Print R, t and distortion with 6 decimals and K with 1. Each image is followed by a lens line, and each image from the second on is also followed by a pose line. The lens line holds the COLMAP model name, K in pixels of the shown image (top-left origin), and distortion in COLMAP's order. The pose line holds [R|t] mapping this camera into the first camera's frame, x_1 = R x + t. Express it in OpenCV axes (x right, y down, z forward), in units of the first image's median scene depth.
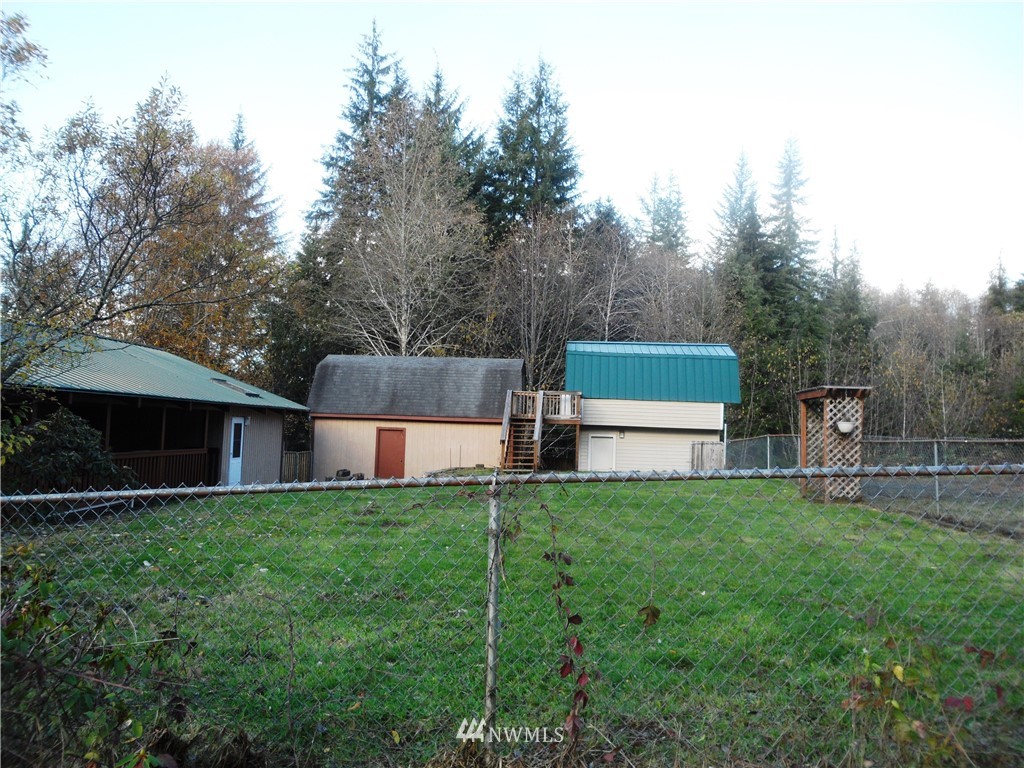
lens RADIAL K [[844.5, 0, 512.0], [0, 844.5, 384.0], [0, 0, 1]] dist [-0.000103, 0.005706]
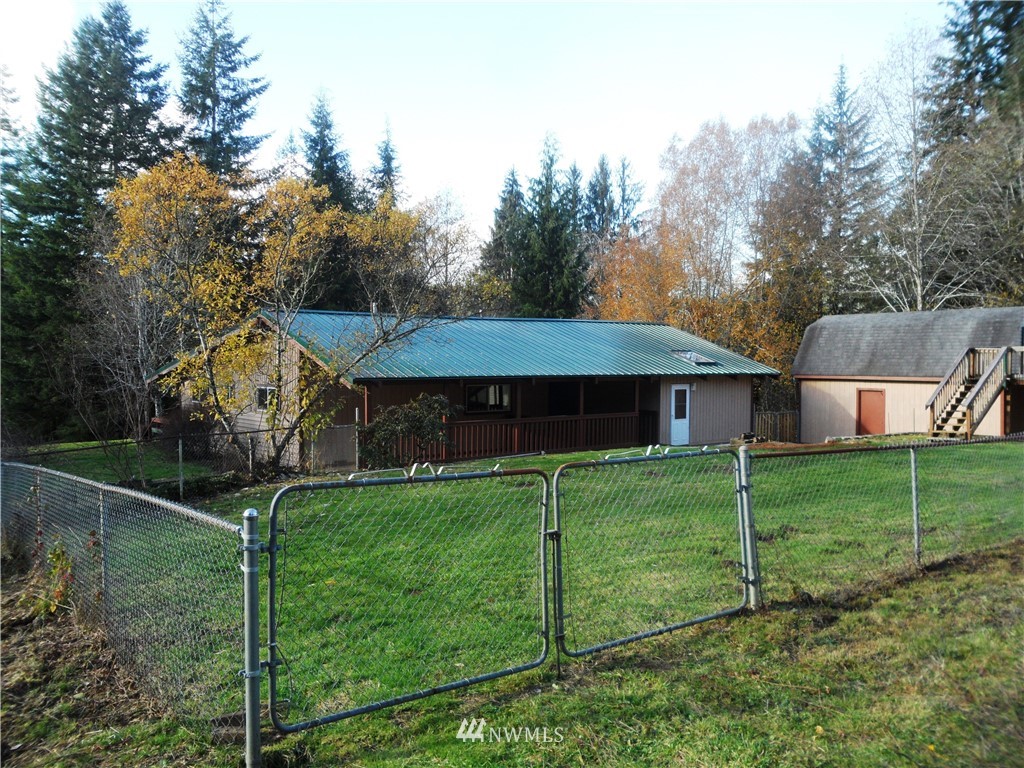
lens RADIAL K [[844.5, 0, 512.0], [0, 844.5, 384.0], [0, 0, 1]] dist [-0.000103, 0.005706]
pose [[0.698722, -0.014131, -0.715254, 0.262569], [0.056984, 0.997727, 0.035956, -0.012064], [0.713120, -0.065881, 0.697939, 0.028198]]
